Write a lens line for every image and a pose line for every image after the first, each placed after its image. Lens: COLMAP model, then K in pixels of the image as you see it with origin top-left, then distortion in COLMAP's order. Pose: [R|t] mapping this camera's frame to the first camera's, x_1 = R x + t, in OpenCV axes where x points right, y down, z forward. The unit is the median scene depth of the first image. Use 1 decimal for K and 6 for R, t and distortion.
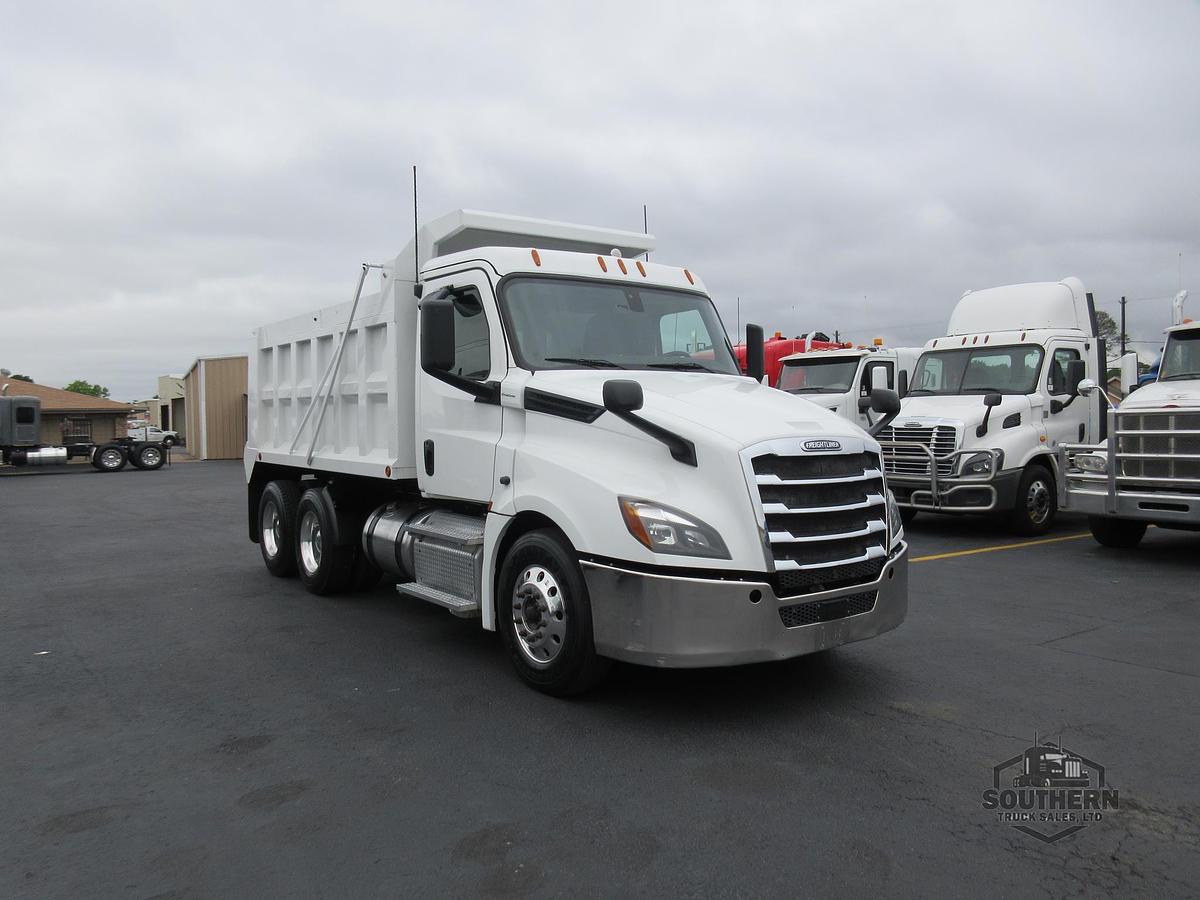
lens RADIAL K [[898.0, 0, 595.7], [0, 898.0, 455.9], [0, 0, 1]] dist [0.003500, -0.005376]
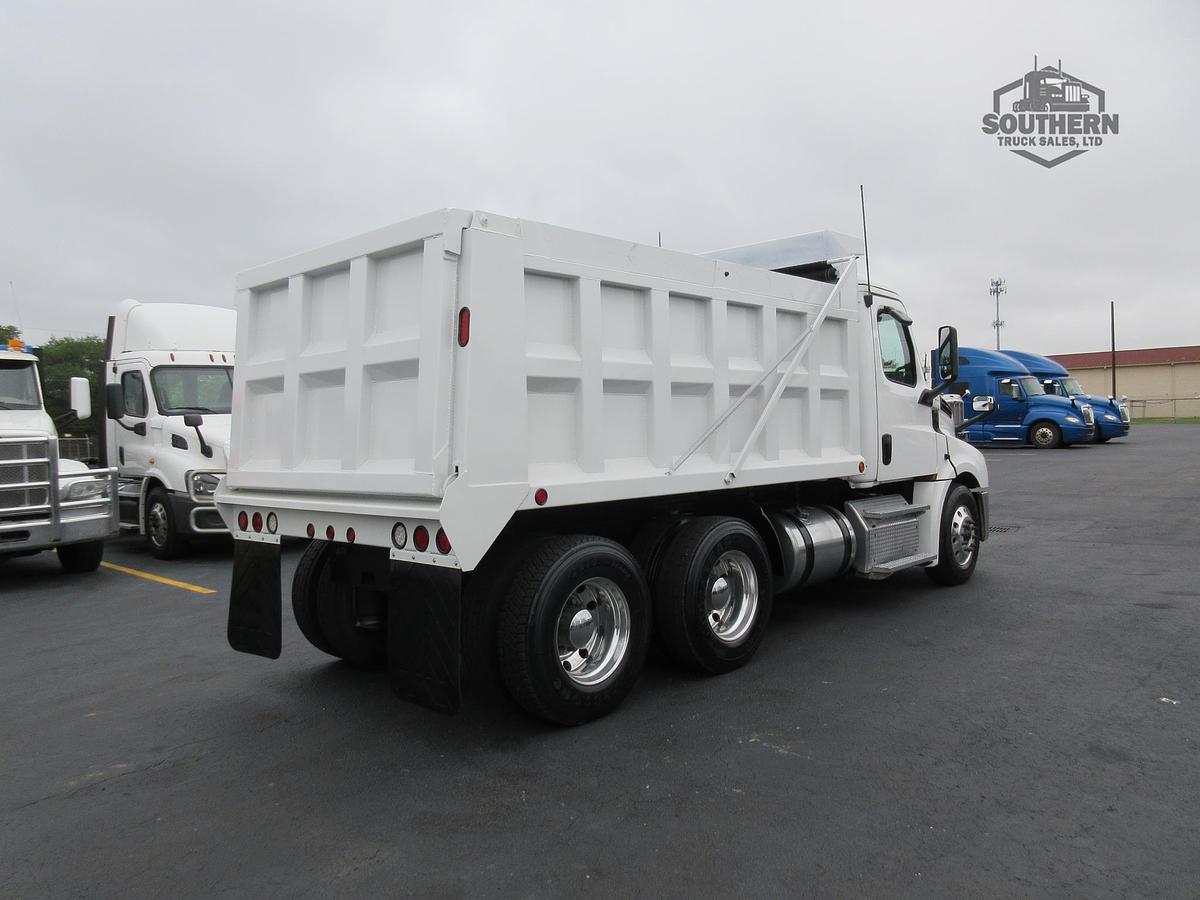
lens RADIAL K [[901.4, 0, 600.0], [0, 901.4, 450.0], [0, 0, 1]] dist [0.004562, 0.006548]
pose [[-0.187904, -0.006760, 0.982164, -1.225452], [0.065263, 0.997680, 0.019353, -0.042602], [-0.980017, 0.067735, -0.187027, 1.538072]]
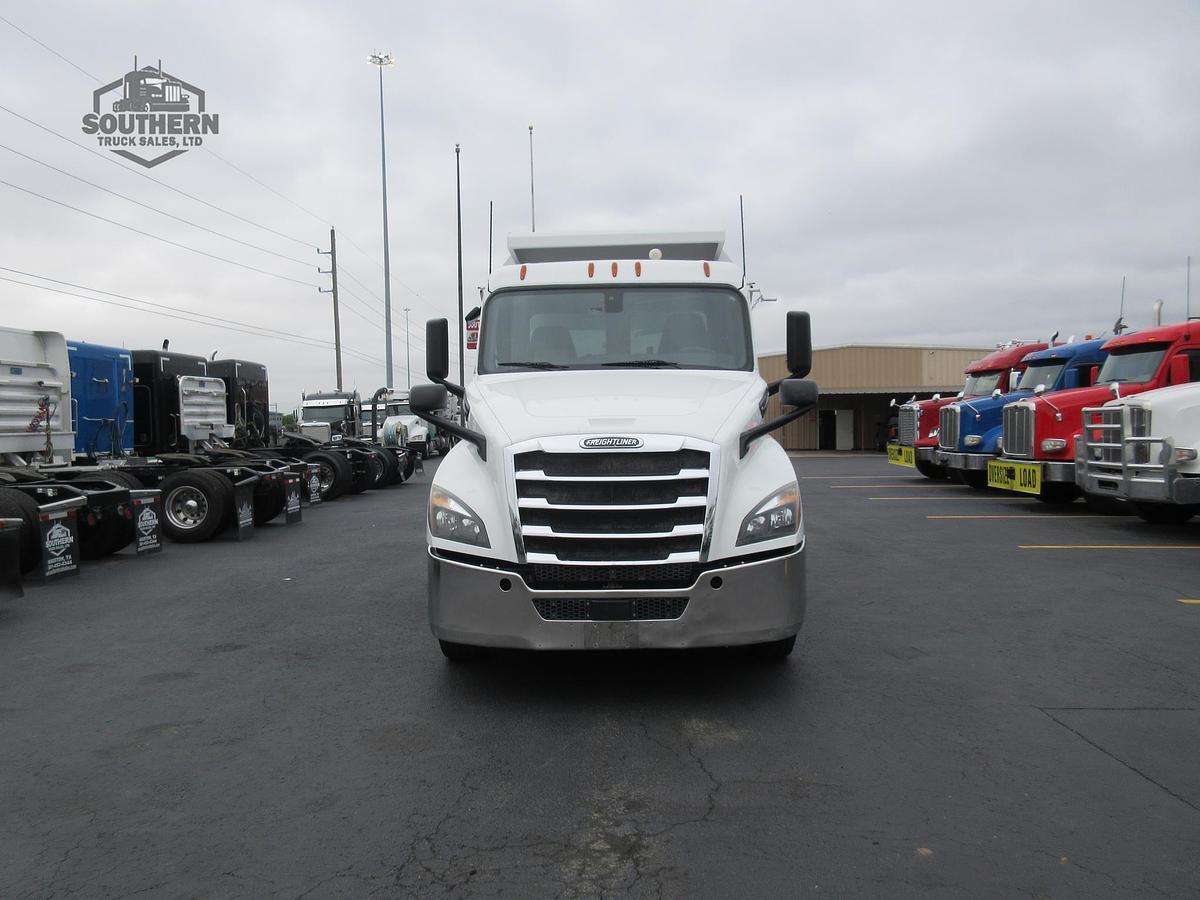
lens RADIAL K [[901.4, 0, 600.0], [0, 901.4, 450.0], [0, 0, 1]] dist [0.004562, 0.006548]
pose [[0.789682, 0.015981, -0.613308, 0.630921], [-0.014829, 0.999866, 0.006960, -0.008056], [0.613337, 0.003599, 0.789813, 0.155394]]
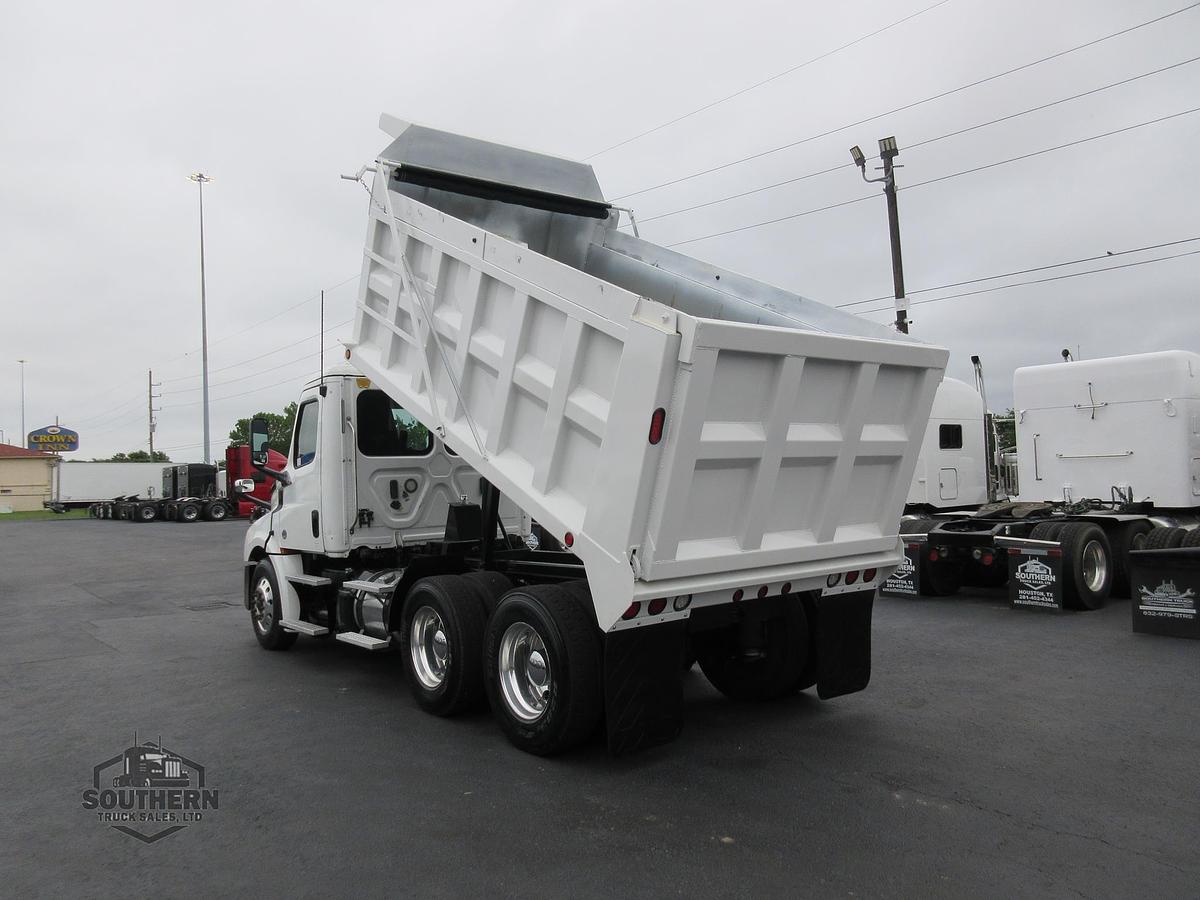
lens RADIAL K [[901.4, 0, 600.0], [0, 901.4, 450.0], [0, 0, 1]] dist [0.004562, 0.006548]
pose [[-0.998587, 0.043793, -0.030113, -0.280524], [0.043987, 0.999015, -0.005798, -0.083740], [0.029830, -0.007115, -0.999530, 2.442103]]
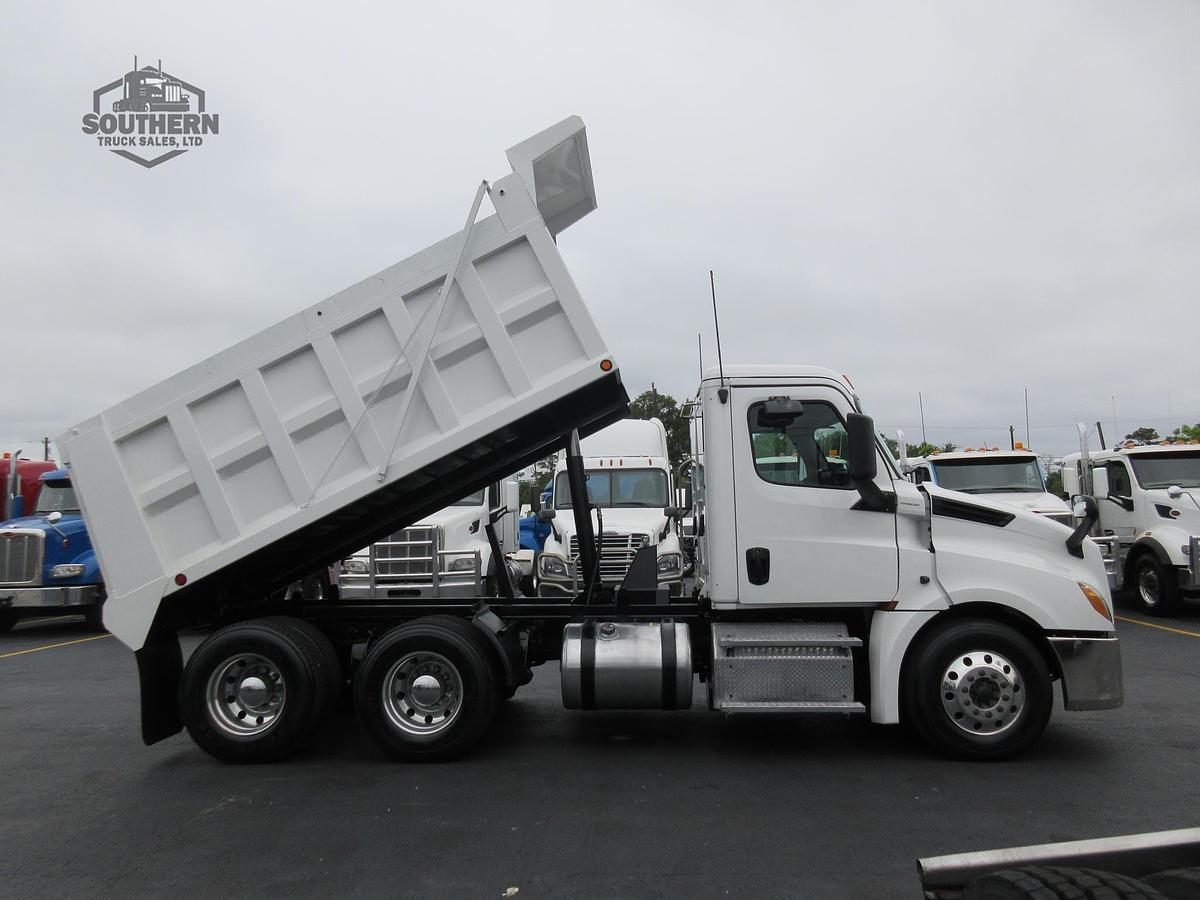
lens RADIAL K [[901.4, 0, 600.0], [0, 901.4, 450.0], [0, 0, 1]] dist [0.004562, 0.006548]
pose [[0.633281, 0.062612, 0.771385, -1.031675], [0.038547, 0.992933, -0.112240, -0.019232], [-0.772961, 0.100814, 0.626392, 0.490116]]
